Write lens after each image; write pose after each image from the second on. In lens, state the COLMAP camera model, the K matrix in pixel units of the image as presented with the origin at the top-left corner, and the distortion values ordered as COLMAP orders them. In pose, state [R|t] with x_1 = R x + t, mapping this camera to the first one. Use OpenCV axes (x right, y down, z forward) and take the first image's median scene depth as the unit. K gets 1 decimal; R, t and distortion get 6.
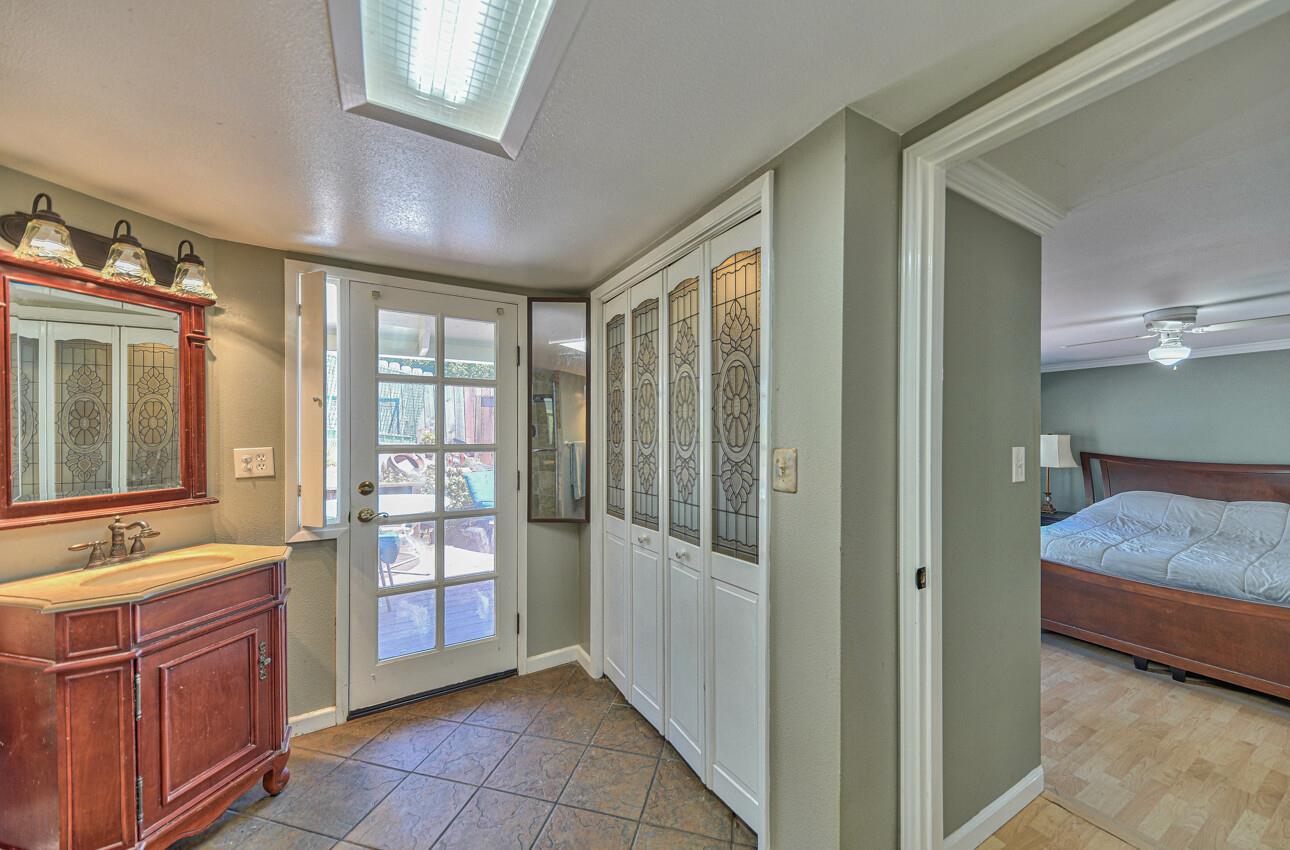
lens RADIAL K [[451.7, 0, 644.6], [0, 451.7, 436.9], [0, 0, 1]] dist [0.000292, 0.000046]
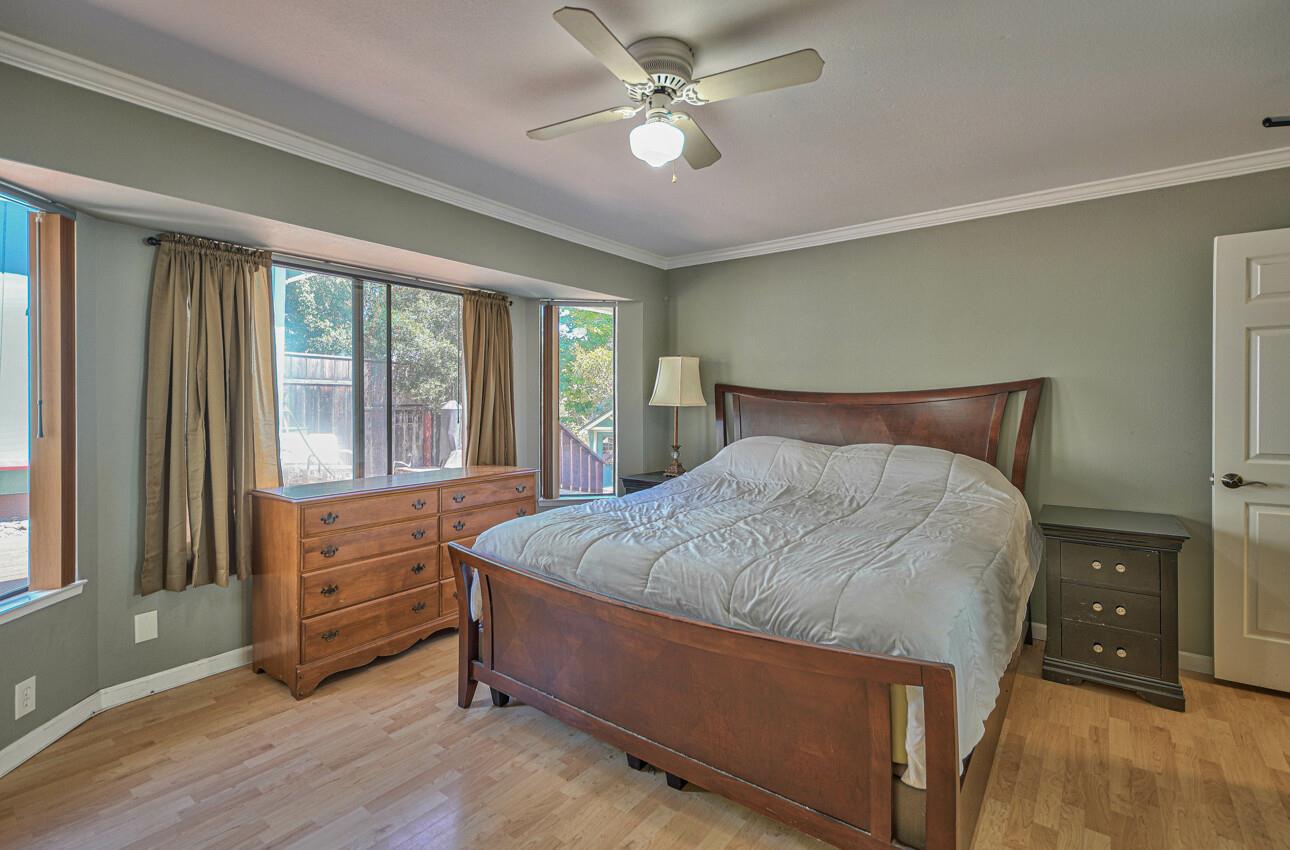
lens RADIAL K [[581.6, 0, 644.5], [0, 581.6, 405.4], [0, 0, 1]] dist [0.001299, 0.000084]
pose [[0.921426, 0.000092, 0.388554, 0.658613], [-0.001578, 0.999993, 0.003505, 0.076946], [-0.388551, -0.003843, 0.921419, 0.300544]]
